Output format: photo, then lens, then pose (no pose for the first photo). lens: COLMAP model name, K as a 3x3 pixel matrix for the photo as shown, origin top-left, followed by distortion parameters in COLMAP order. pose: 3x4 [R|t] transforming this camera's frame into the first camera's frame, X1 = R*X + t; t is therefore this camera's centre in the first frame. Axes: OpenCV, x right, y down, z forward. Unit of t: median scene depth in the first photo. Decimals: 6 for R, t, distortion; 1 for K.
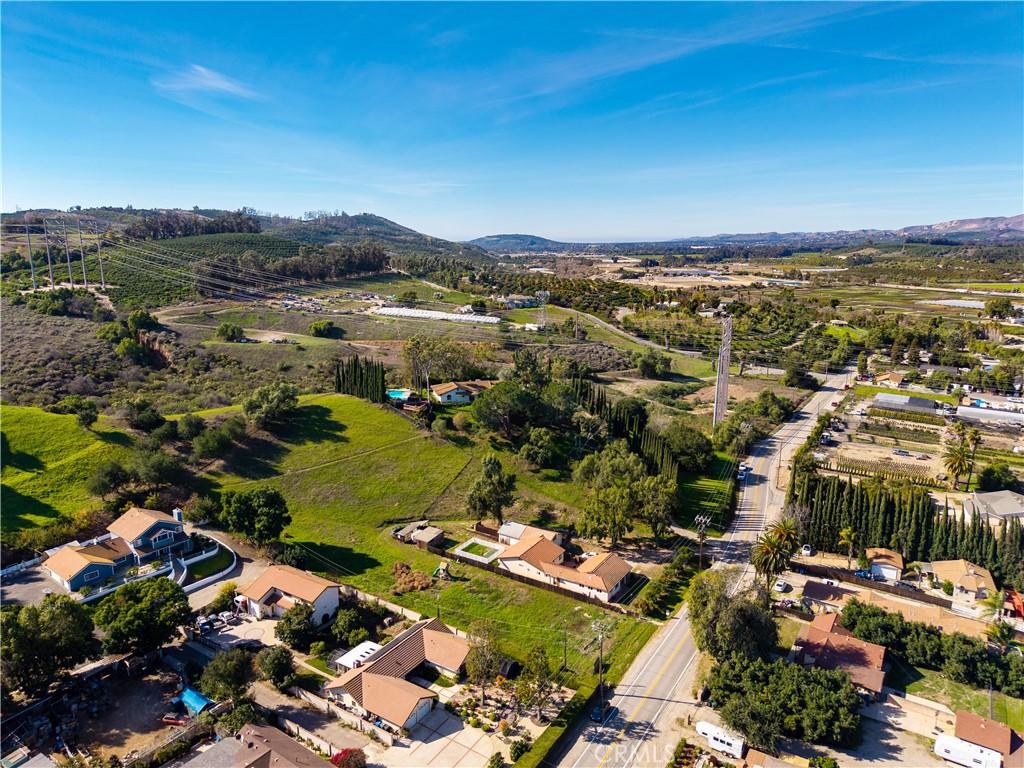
lens RADIAL K [[683.8, 0, 514.8], [0, 683.8, 380.9], [0, 0, 1]] dist [0.034053, -0.040757]
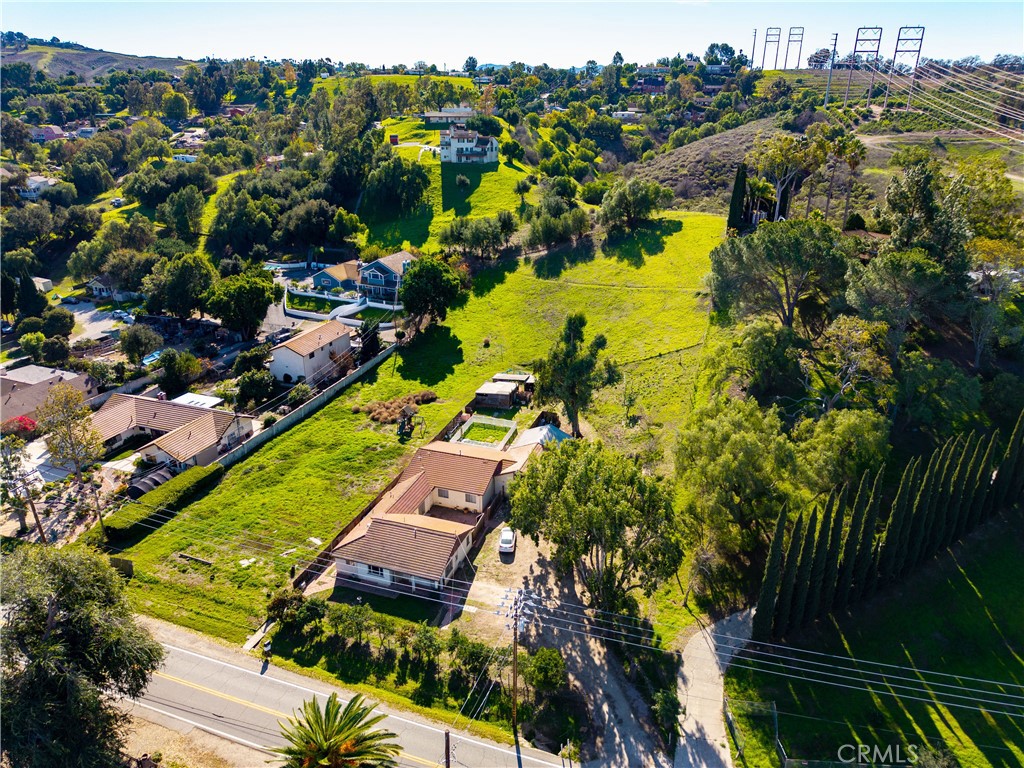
lens RADIAL K [[679.4, 0, 512.0], [0, 679.4, 384.0], [0, 0, 1]] dist [0.043809, -0.033040]
pose [[0.210131, 0.368789, -0.905450, 0.446635], [-0.199566, 0.922807, 0.329545, -0.009468], [0.957089, 0.111450, 0.267508, 0.740193]]
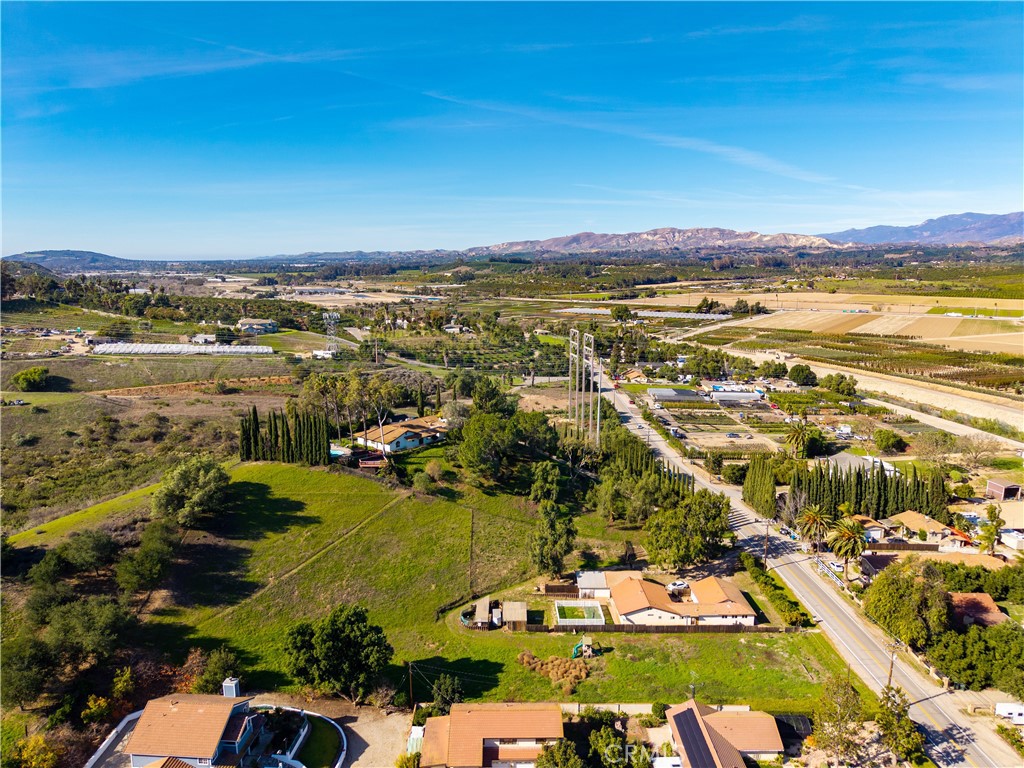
lens RADIAL K [[683.8, 0, 514.8], [0, 683.8, 380.9], [0, 0, 1]] dist [0.034053, -0.040757]
pose [[0.833845, -0.095136, 0.543738, -0.486091], [0.109006, 0.994018, 0.006755, -0.048448], [-0.541129, 0.053638, 0.839228, 0.267159]]
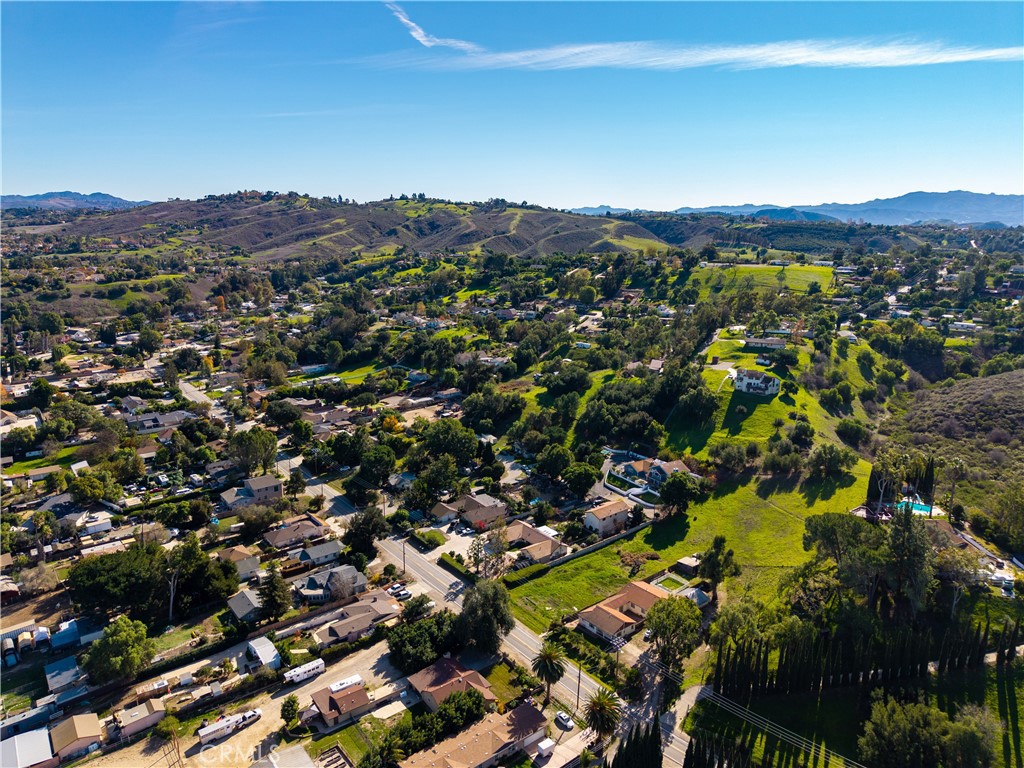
lens RADIAL K [[683.8, 0, 514.8], [0, 683.8, 380.9], [0, 0, 1]] dist [0.034053, -0.040757]
pose [[-0.330929, 0.205133, -0.921090, 0.989659], [-0.203119, 0.937723, 0.281813, -0.352942], [0.921536, 0.280351, -0.268653, 0.846650]]
